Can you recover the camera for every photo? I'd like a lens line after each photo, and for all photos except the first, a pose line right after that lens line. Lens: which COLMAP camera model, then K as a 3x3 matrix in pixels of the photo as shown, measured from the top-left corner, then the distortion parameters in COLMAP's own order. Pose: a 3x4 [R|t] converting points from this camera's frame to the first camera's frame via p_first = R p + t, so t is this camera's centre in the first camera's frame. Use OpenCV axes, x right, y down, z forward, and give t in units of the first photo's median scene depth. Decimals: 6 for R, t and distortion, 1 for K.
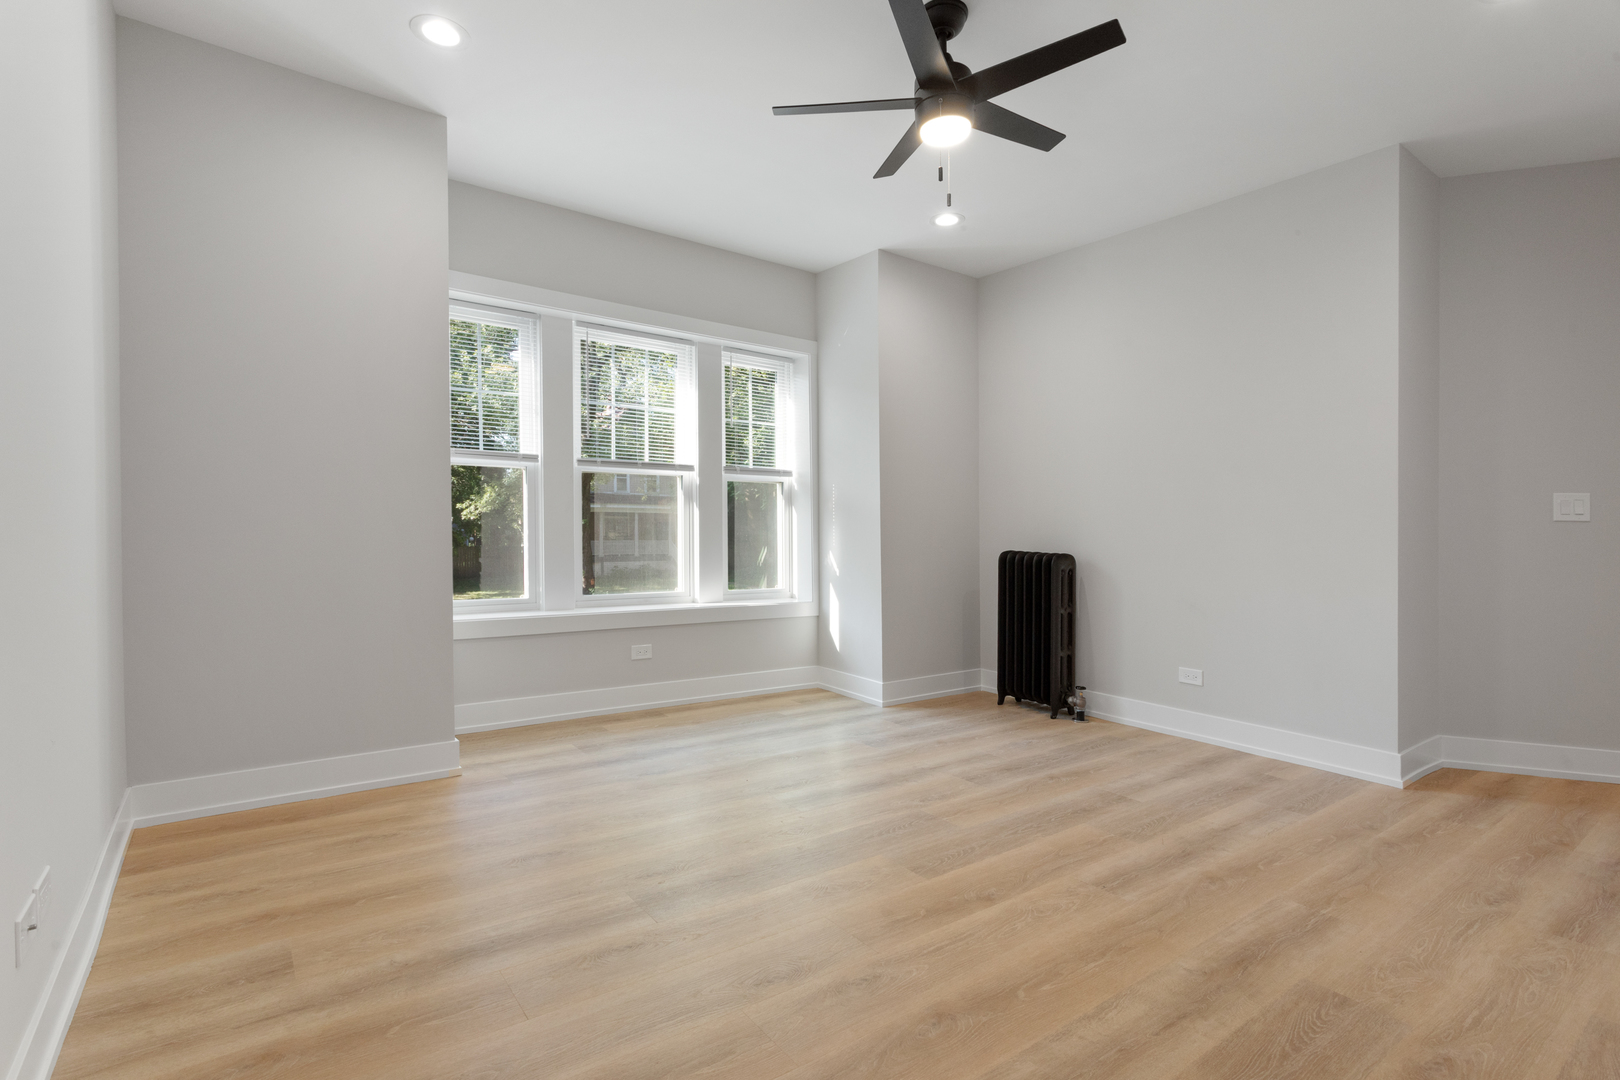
lens RADIAL K [[778.9, 0, 795.0], [0, 778.9, 534.9], [0, 0, 1]] dist [0.005352, -0.000275]
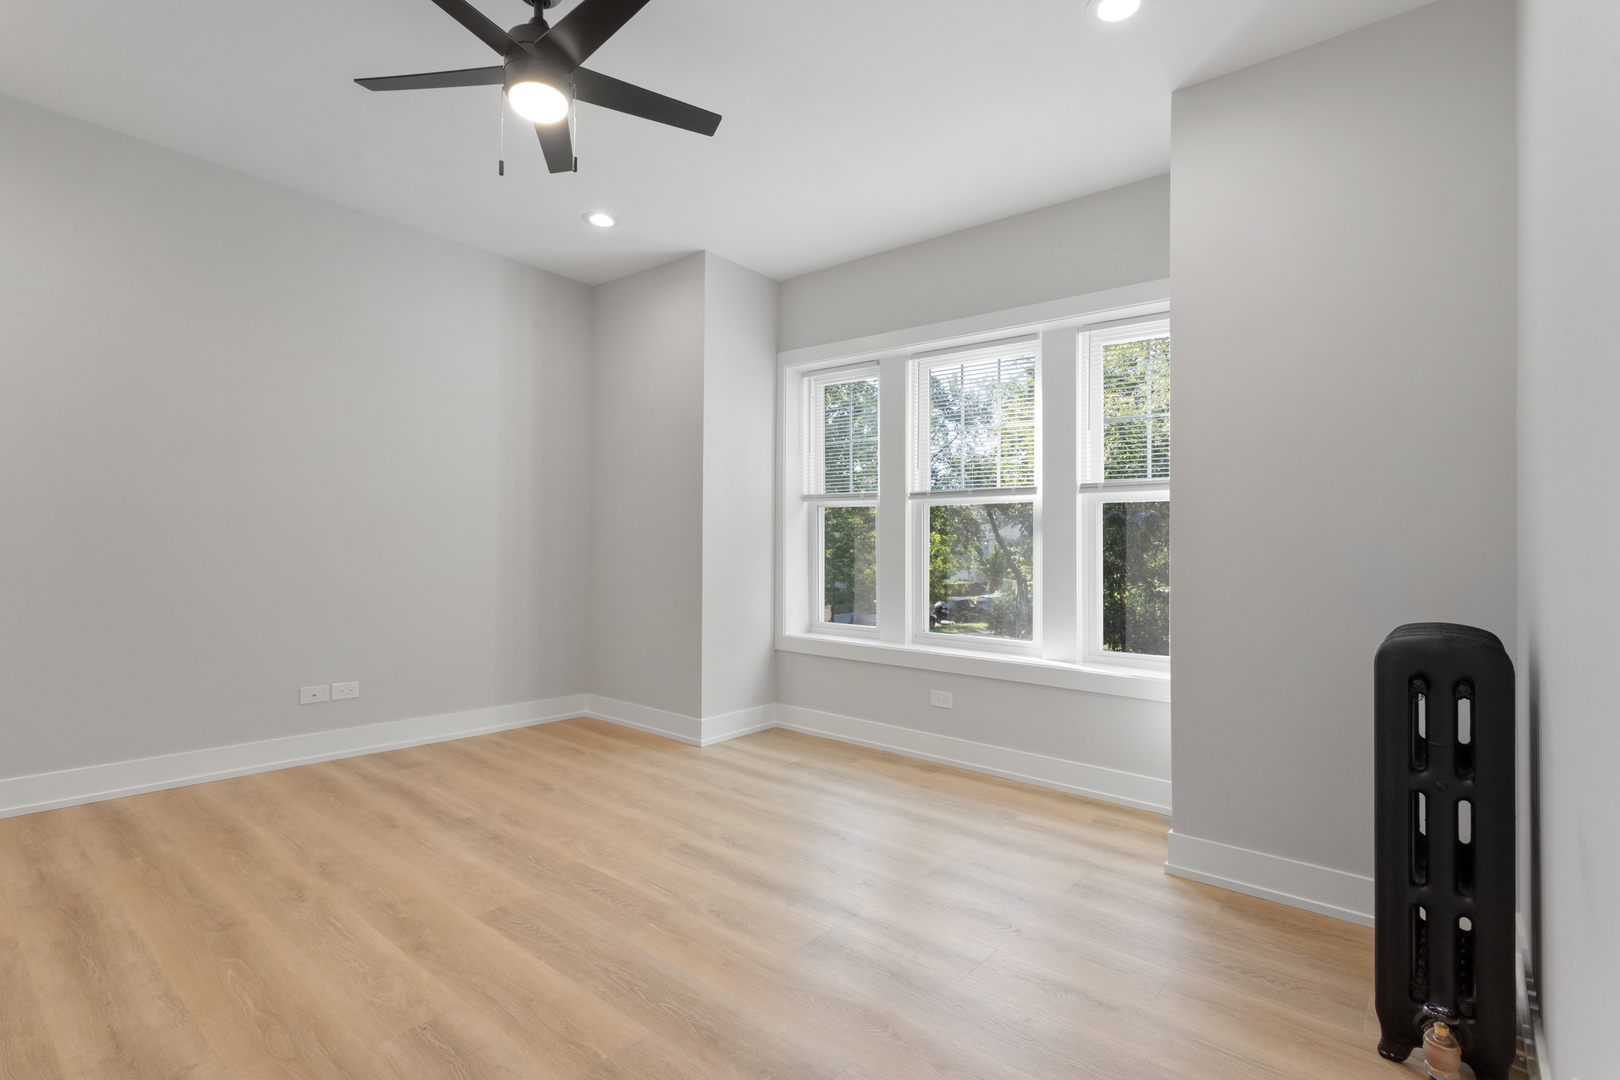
lens RADIAL K [[778.9, 0, 802.6], [0, 778.9, 568.1], [0, 0, 1]] dist [0.005352, -0.000275]
pose [[0.234872, 0.010328, -0.971971, 0.914269], [-0.030361, 0.999534, 0.003284, -0.000697], [0.971552, 0.028739, 0.235076, 0.886123]]
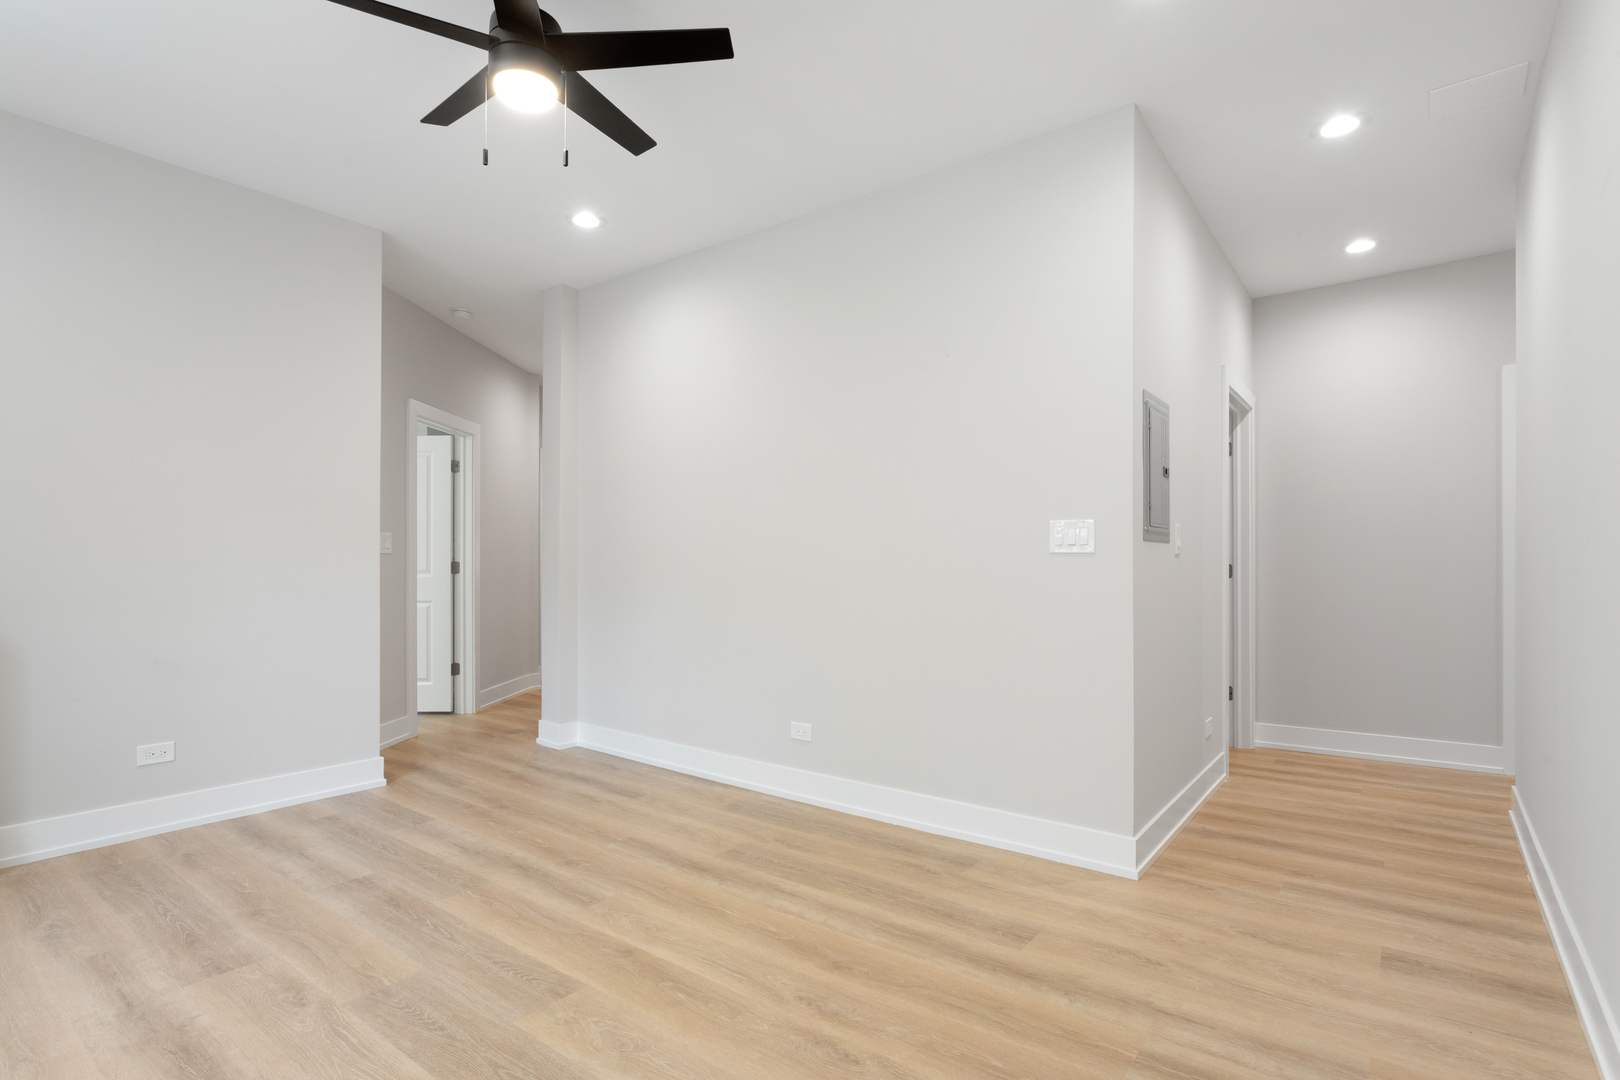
lens RADIAL K [[788.4, 0, 795.4], [0, 788.4, 549.4], [0, 0, 1]] dist [-0.009537, 0.002750]
pose [[-0.269614, 0.000578, 0.962968, -0.552394], [0.008187, 0.999965, 0.001692, -0.026499], [-0.962934, 0.008340, -0.269610, 0.774748]]
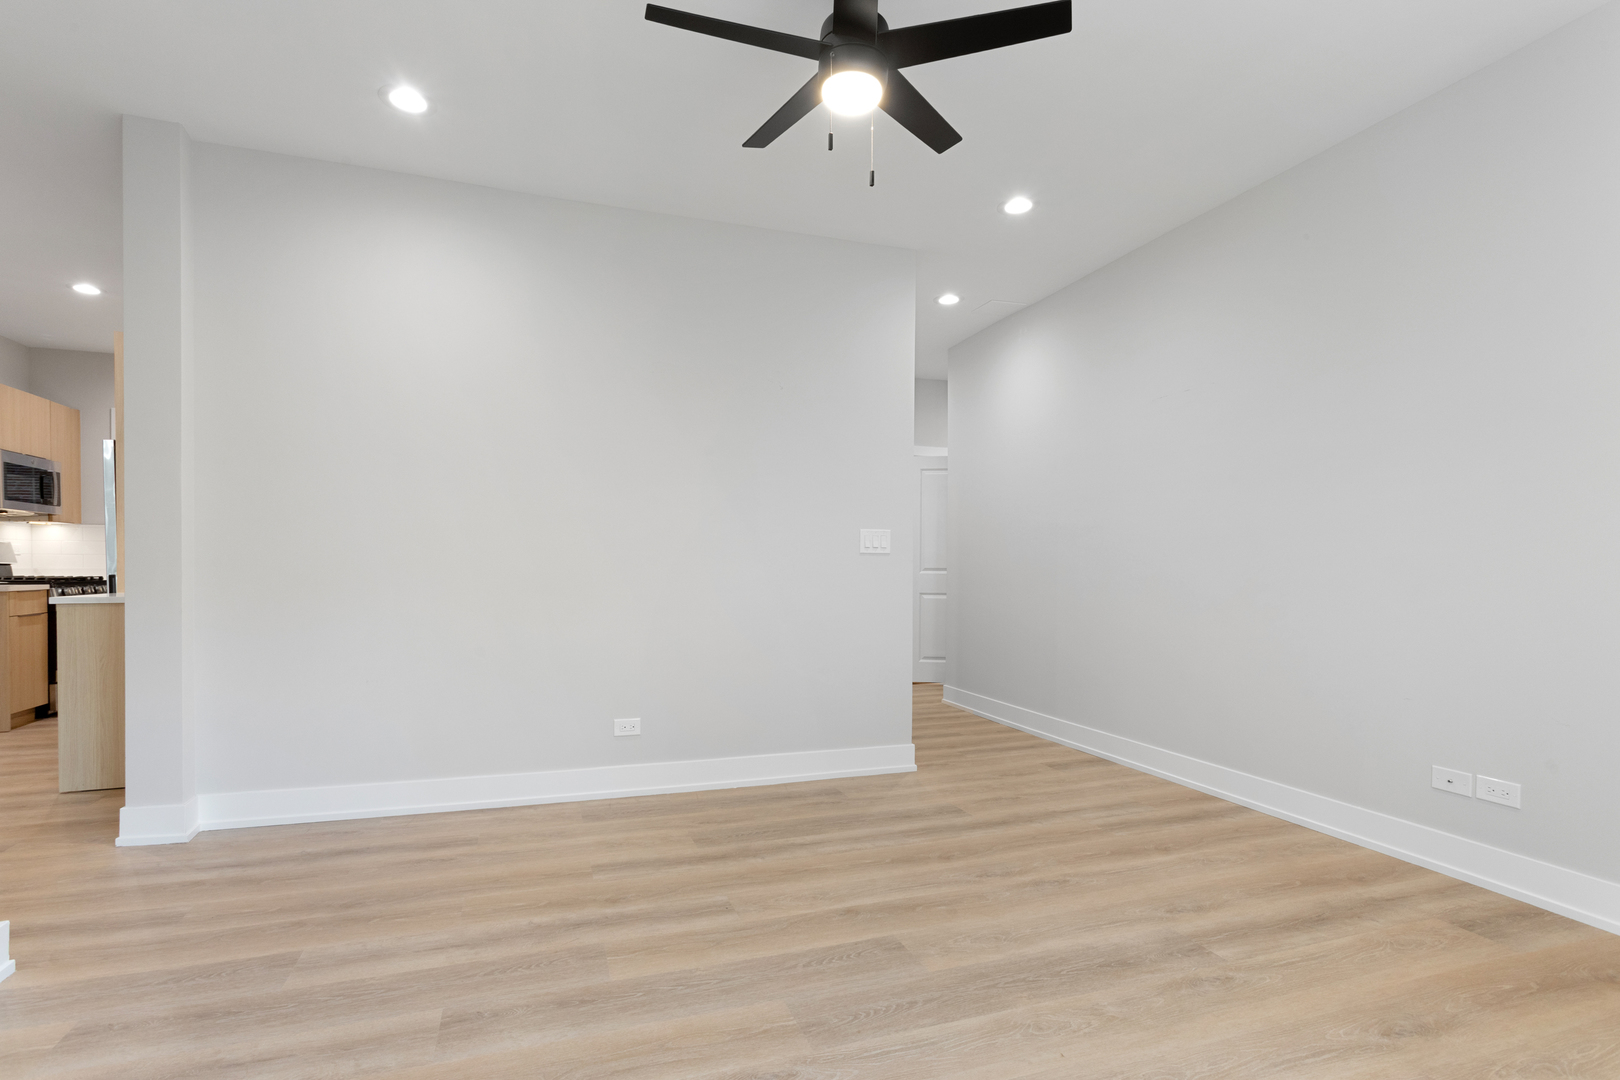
lens RADIAL K [[778.9, 0, 784.2], [0, 778.9, 569.3], [0, 0, 1]] dist [0.005352, -0.000275]
pose [[-0.950482, -0.023647, 0.309879, 0.008143], [-0.016097, 0.999509, 0.026899, -0.023819], [-0.310362, 0.020579, -0.950396, 1.492193]]
